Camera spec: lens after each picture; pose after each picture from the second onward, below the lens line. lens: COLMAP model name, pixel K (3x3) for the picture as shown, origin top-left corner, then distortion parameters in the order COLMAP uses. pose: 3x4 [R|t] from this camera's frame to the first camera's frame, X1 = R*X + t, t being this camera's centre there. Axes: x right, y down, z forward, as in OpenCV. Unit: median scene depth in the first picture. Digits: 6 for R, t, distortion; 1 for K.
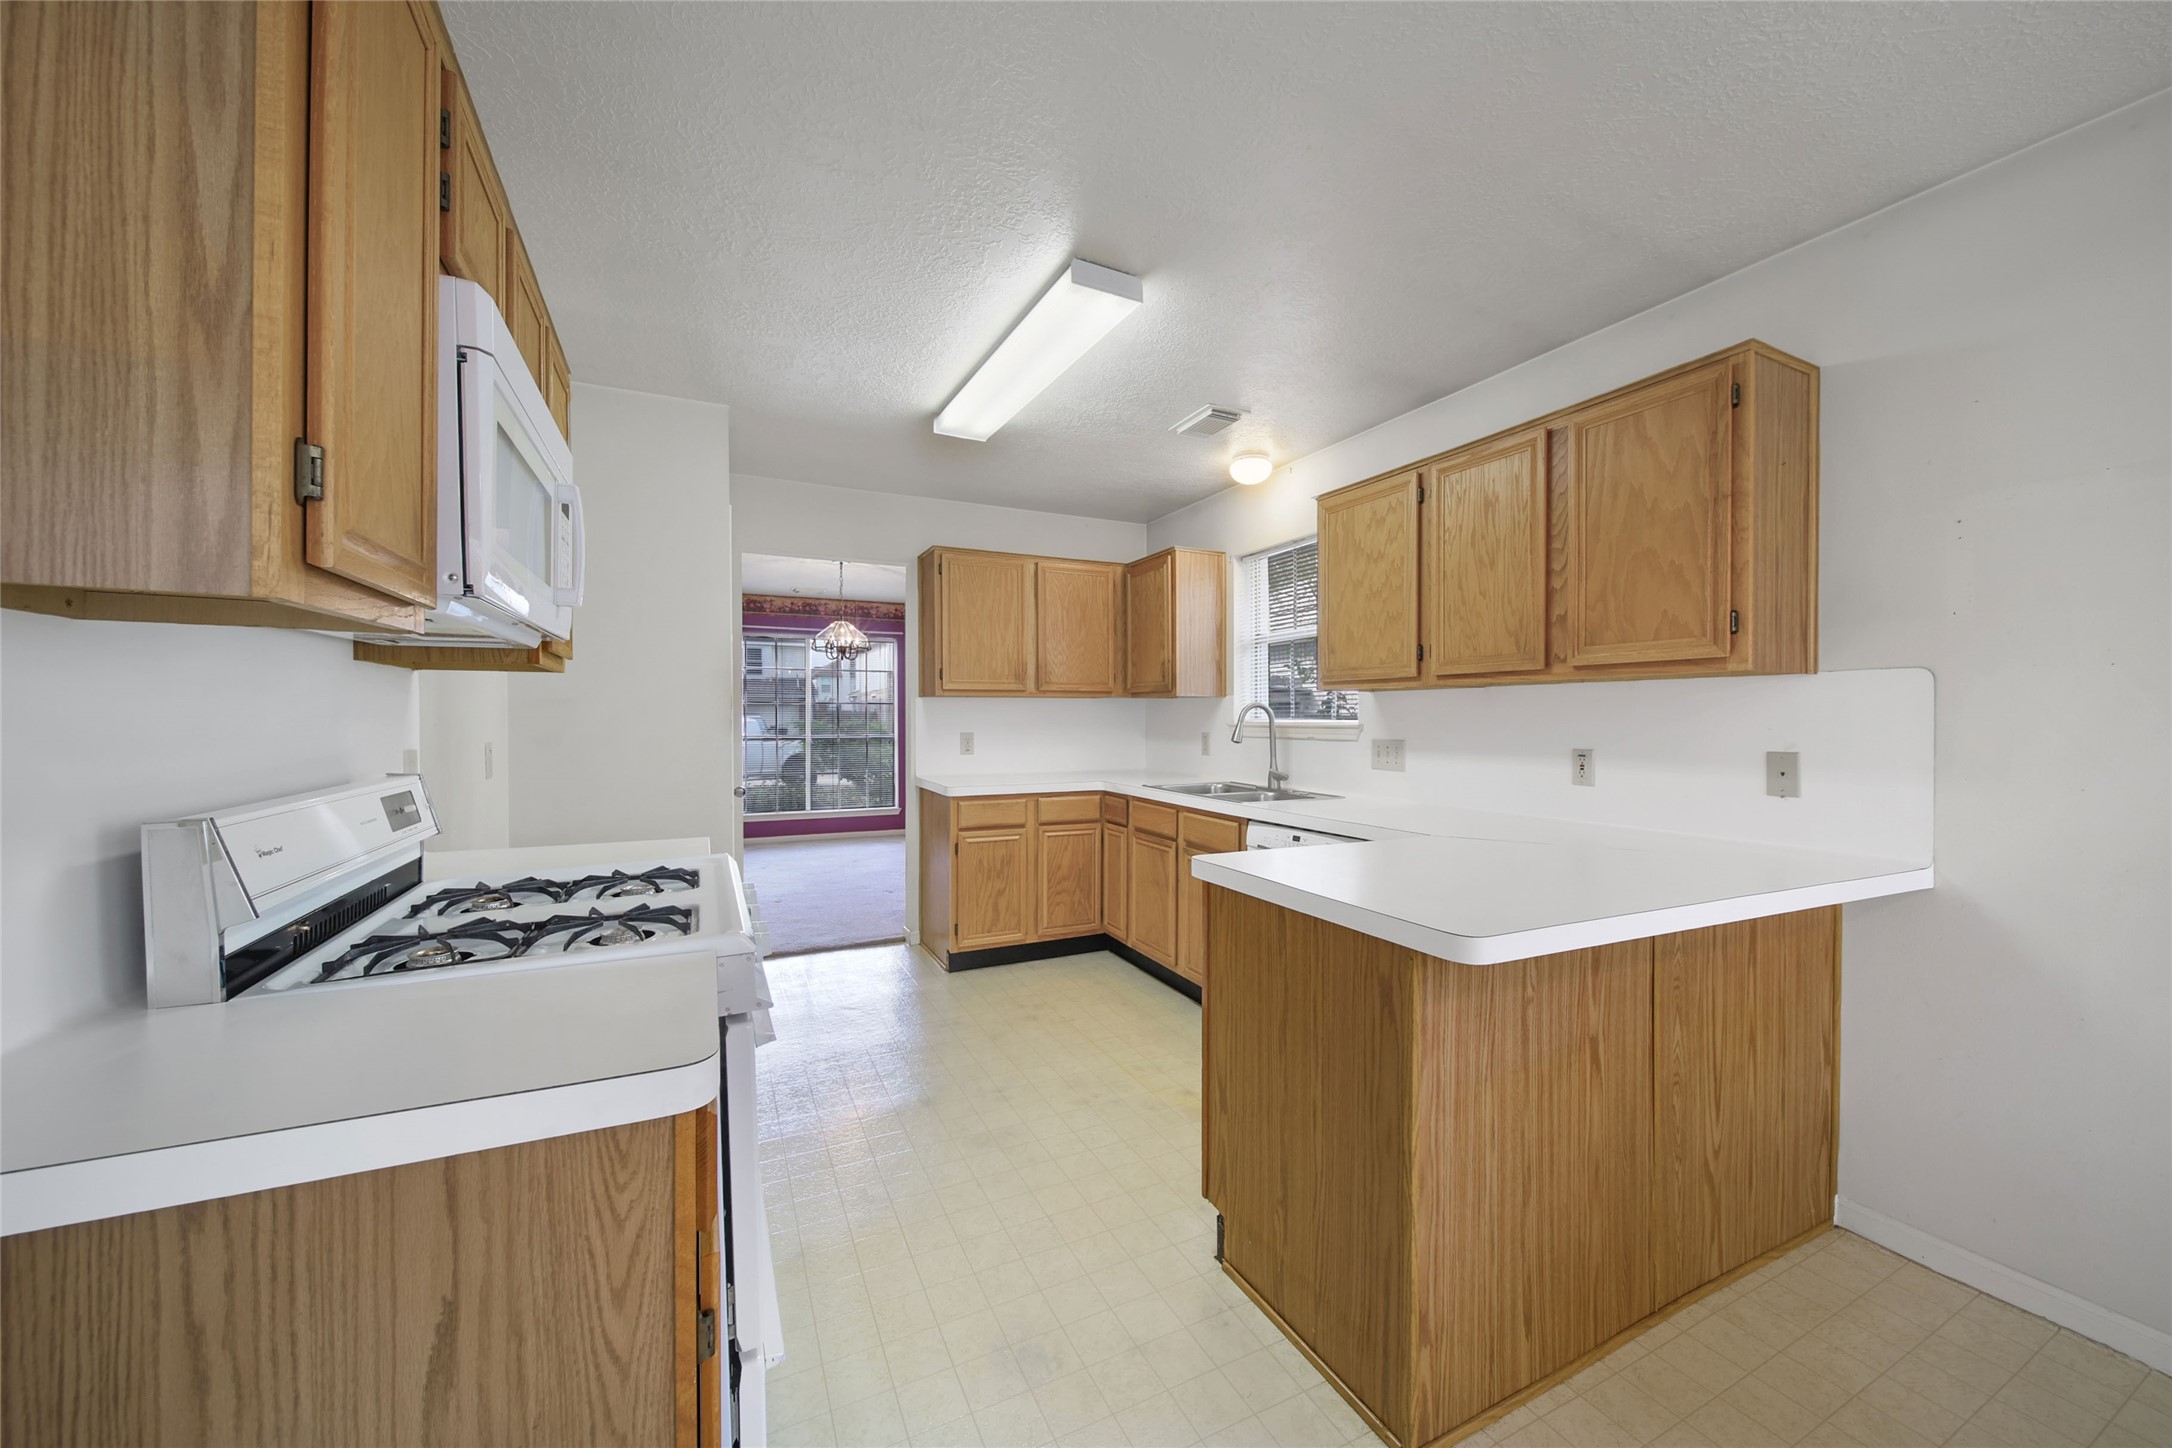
lens RADIAL K [[816.6, 0, 1076.5], [0, 816.6, 731.4], [0, 0, 1]] dist [-0.003769, -0.000330]
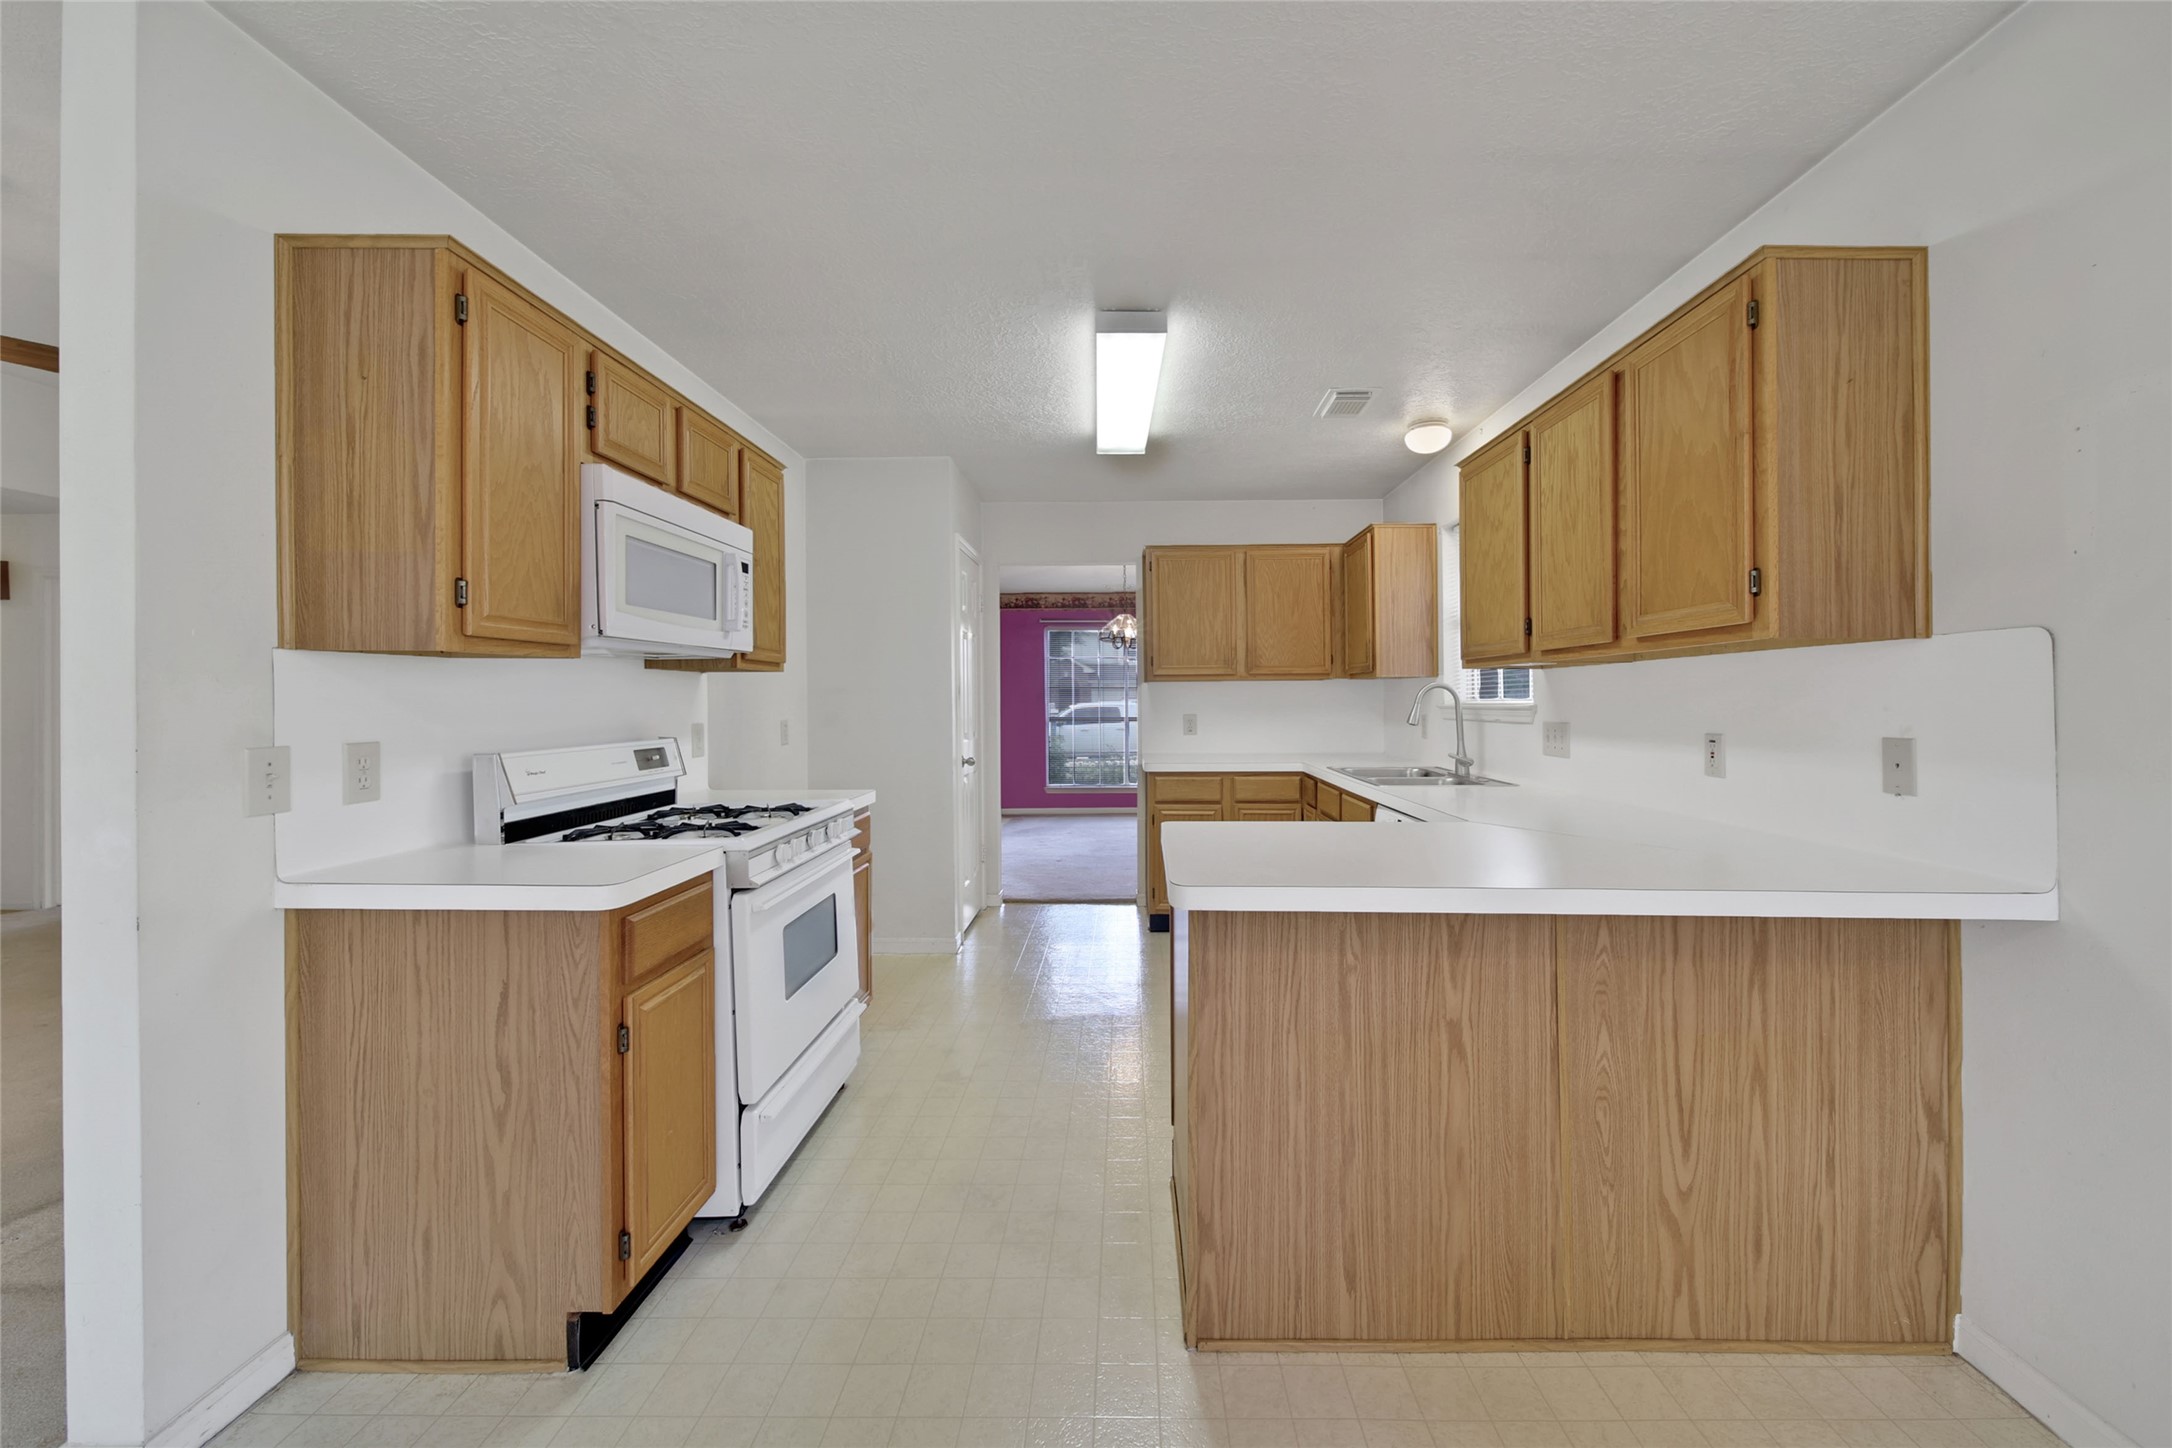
lens RADIAL K [[826.2, 0, 1082.3], [0, 826.2, 710.2], [0, 0, 1]] dist [-0.000958, -0.000242]
pose [[0.888042, -0.001420, -0.459761, 0.611518], [-0.001117, 0.999986, -0.005247, 0.003837], [0.459762, 0.005173, 0.888027, -0.083163]]
